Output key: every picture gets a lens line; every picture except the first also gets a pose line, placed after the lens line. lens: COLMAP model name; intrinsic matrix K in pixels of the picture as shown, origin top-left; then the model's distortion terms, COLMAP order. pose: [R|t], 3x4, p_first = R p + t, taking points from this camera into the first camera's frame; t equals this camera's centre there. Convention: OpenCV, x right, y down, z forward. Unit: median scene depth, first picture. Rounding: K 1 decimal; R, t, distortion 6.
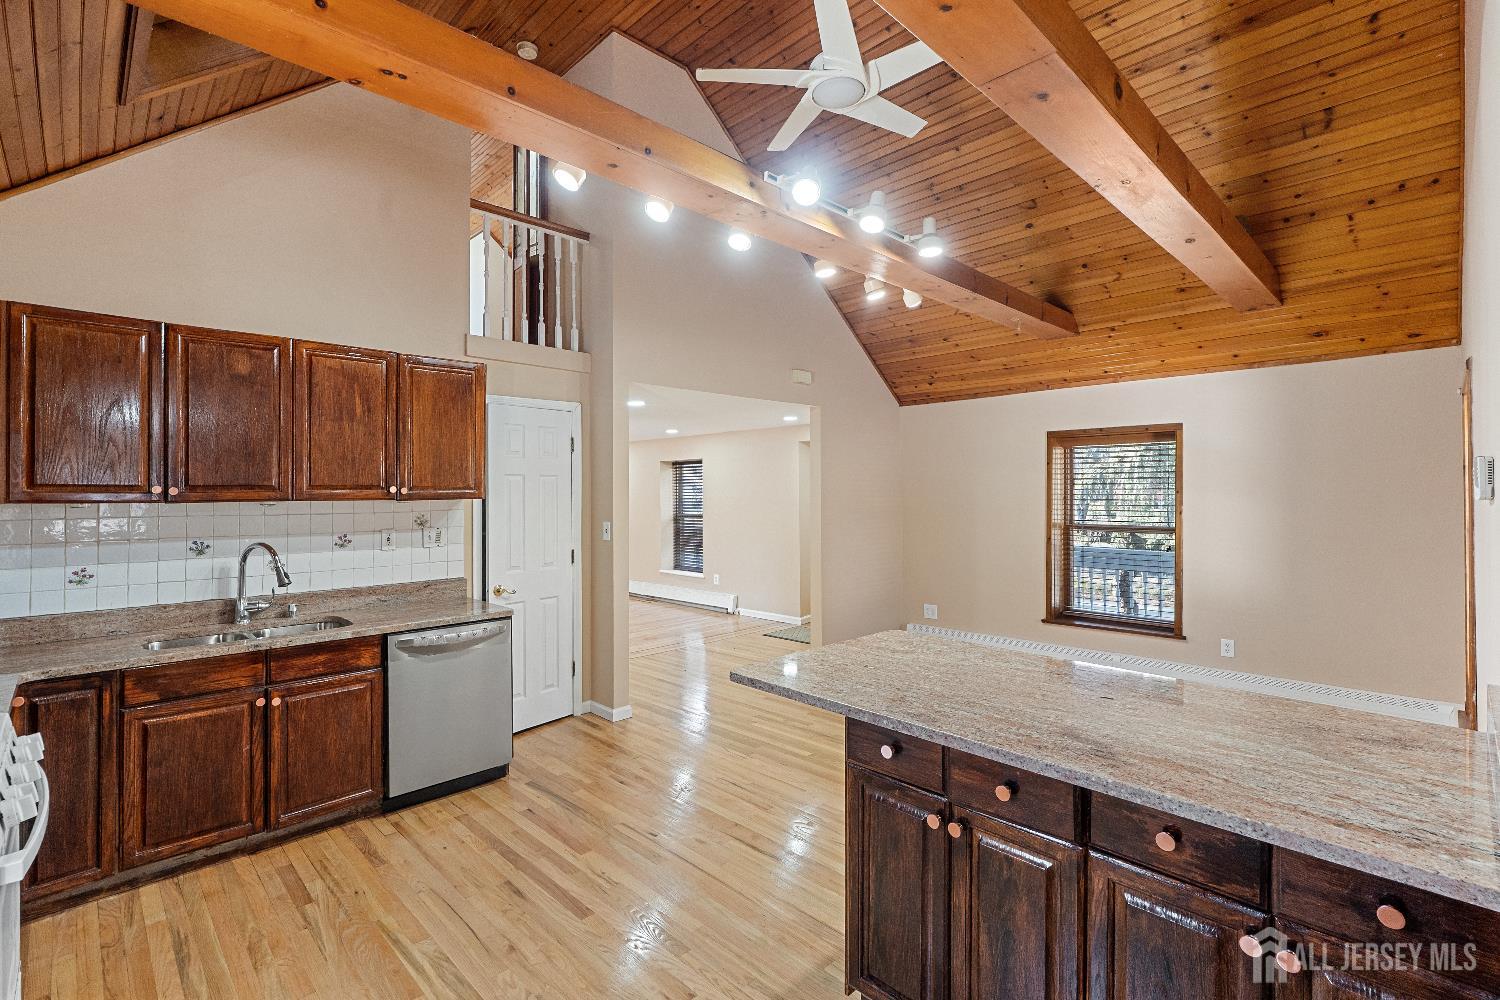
lens RADIAL K [[674.8, 0, 736.1], [0, 674.8, 489.6], [0, 0, 1]] dist [-0.007341, 0.002213]
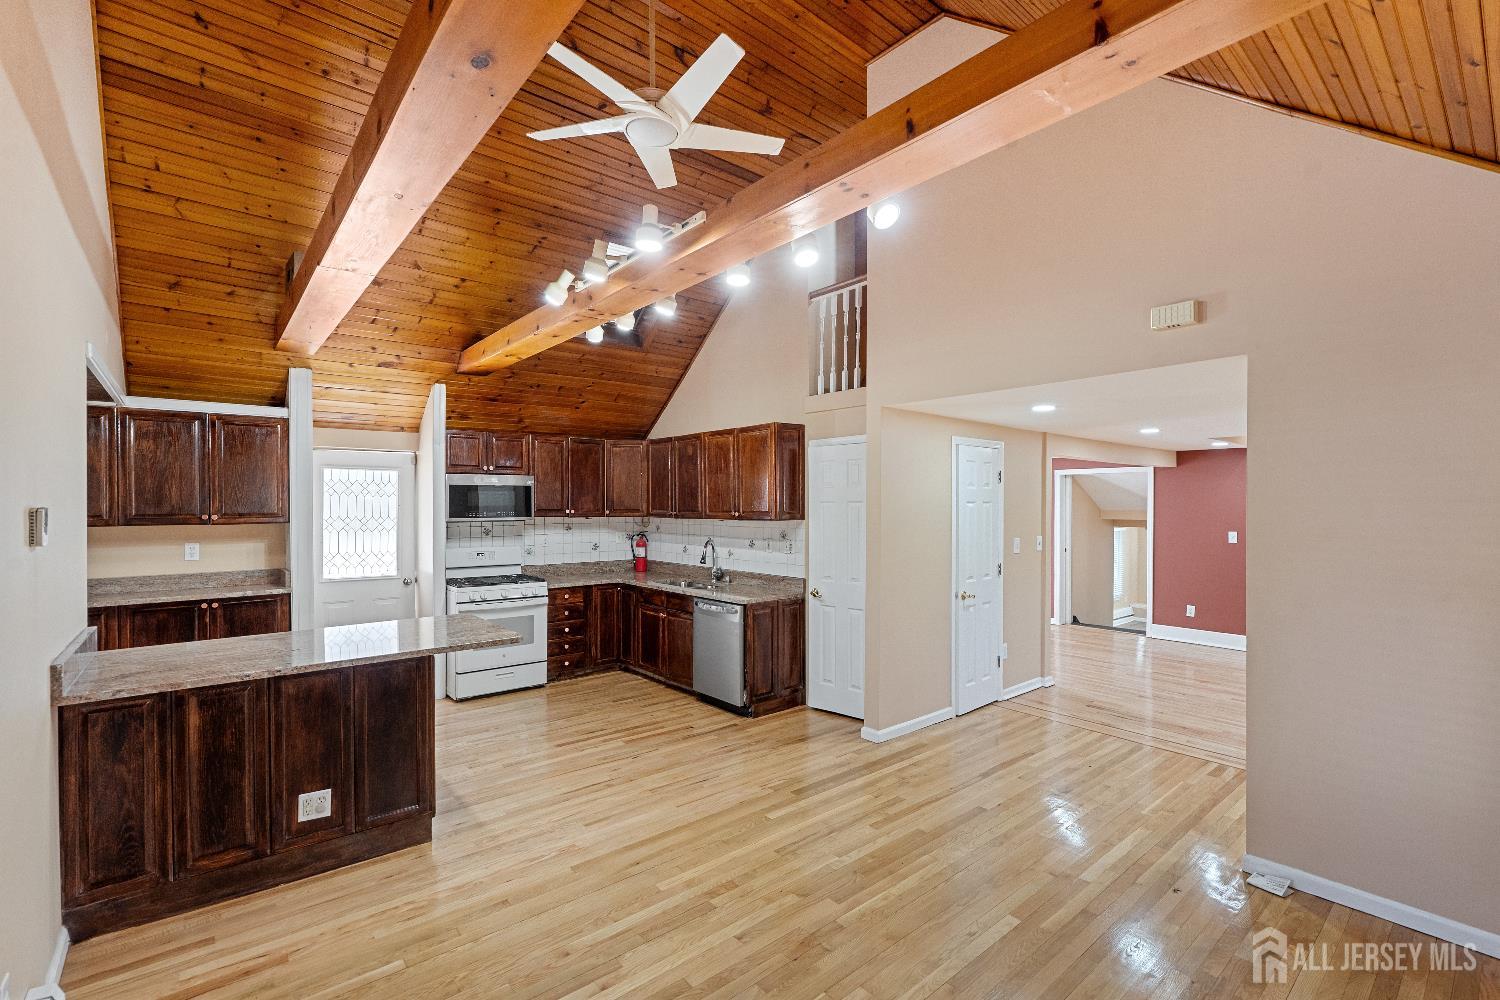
lens RADIAL K [[674.8, 0, 748.2], [0, 674.8, 503.8], [0, 0, 1]] dist [-0.007341, 0.002213]
pose [[-0.068137, 0.005809, -0.997659, 1.169147], [0.006077, 0.999967, 0.005408, -0.033448], [0.997657, -0.005695, -0.068170, 1.207472]]
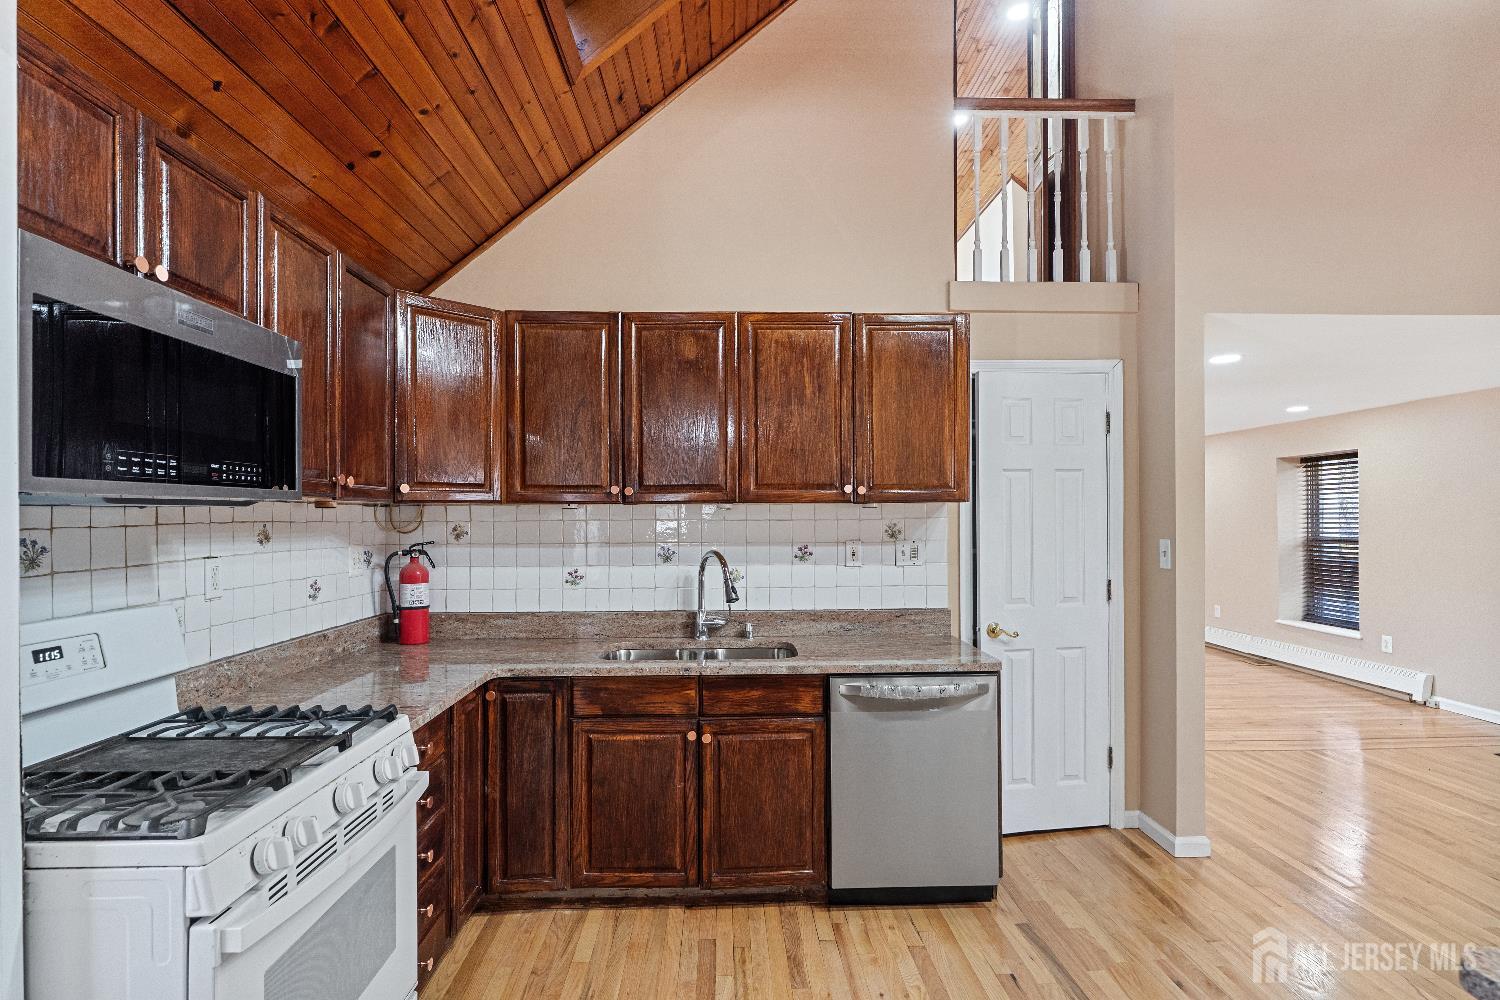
lens RADIAL K [[746.9, 0, 749.8], [0, 746.9, 513.8], [0, 0, 1]] dist [-0.006417, 0.000654]
pose [[0.740895, -0.000253, -0.671620, -0.013199], [0.004430, 0.999980, 0.004510, 0.025635], [0.671606, -0.006317, 0.740882, 0.296119]]
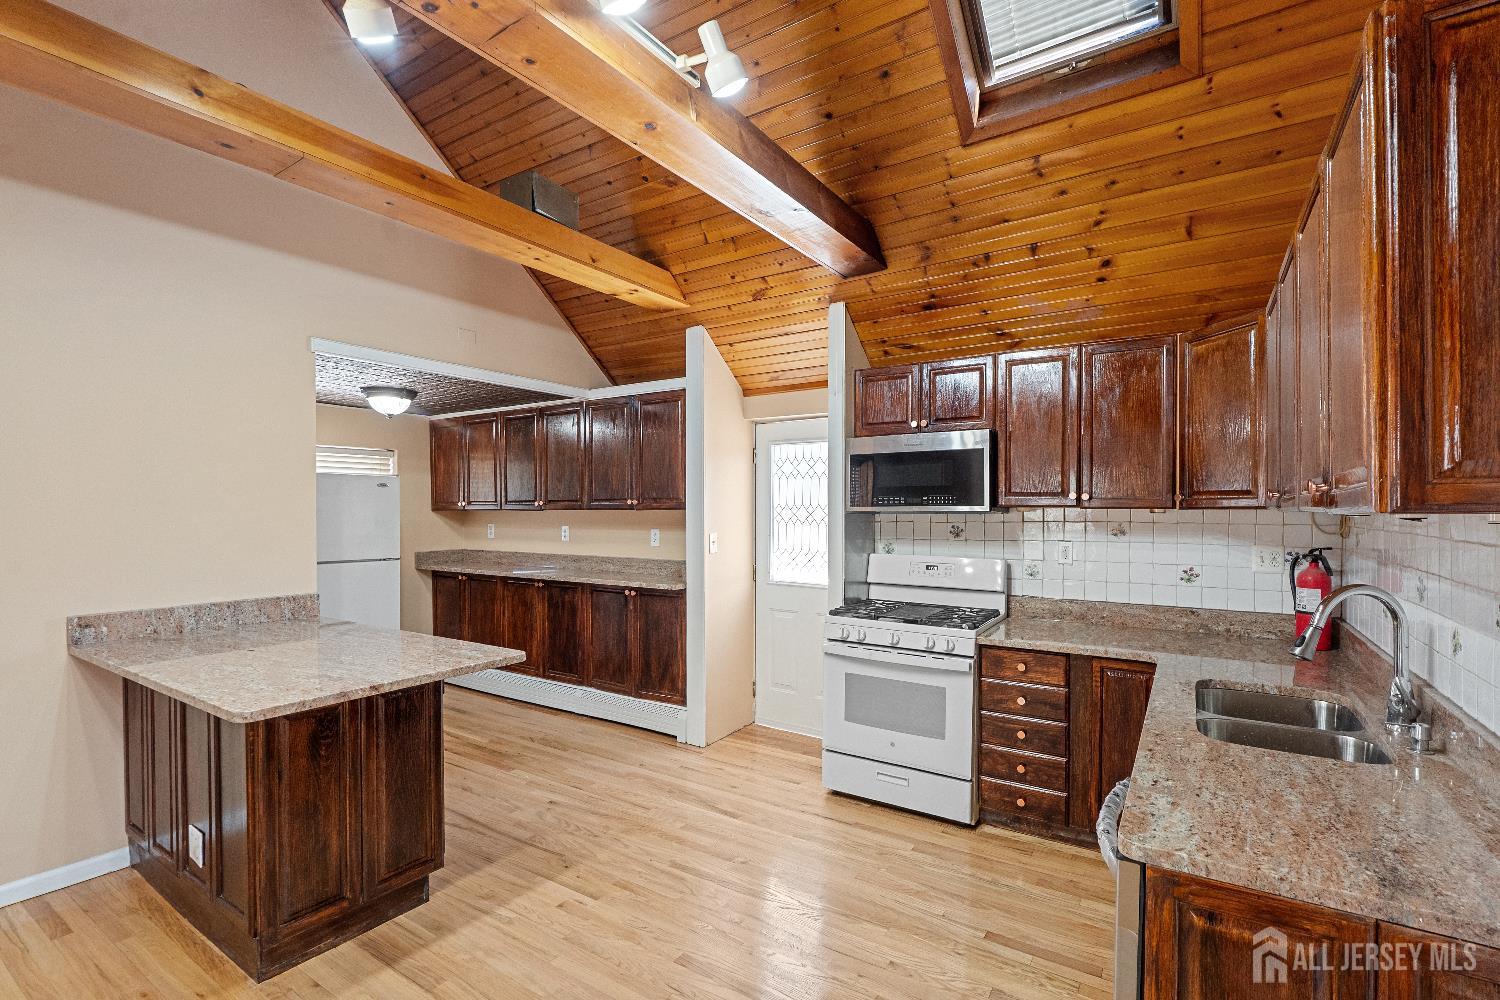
lens RADIAL K [[690.4, 0, 747.3], [0, 690.4, 514.5], [0, 0, 1]] dist [-0.008362, 0.003372]
pose [[-0.975907, 0.007244, -0.218068, -0.078674], [0.005941, 0.999960, 0.006629, 0.012843], [0.218107, 0.005173, -0.975911, 1.411465]]
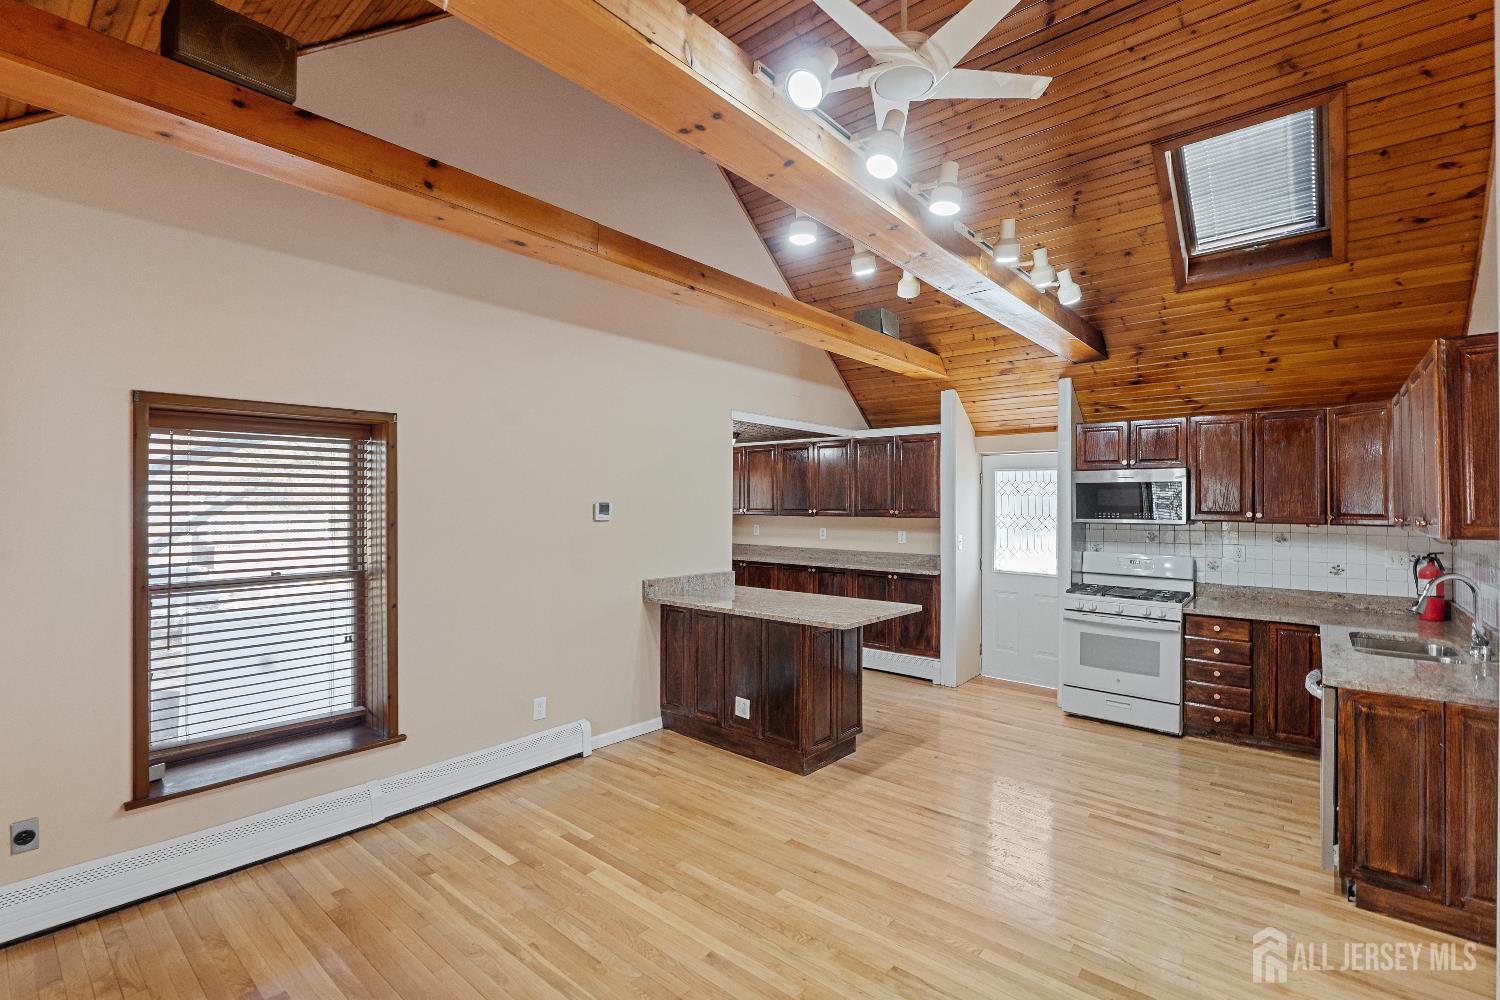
lens RADIAL K [[674.8, 0, 743.8], [0, 674.8, 491.7], [0, 0, 1]] dist [-0.007341, 0.002213]
pose [[-0.995649, -0.003290, -0.093126, 0.450419], [-0.001380, 0.999787, -0.020569, -0.022316], [0.093174, -0.020351, -0.995442, 1.868916]]
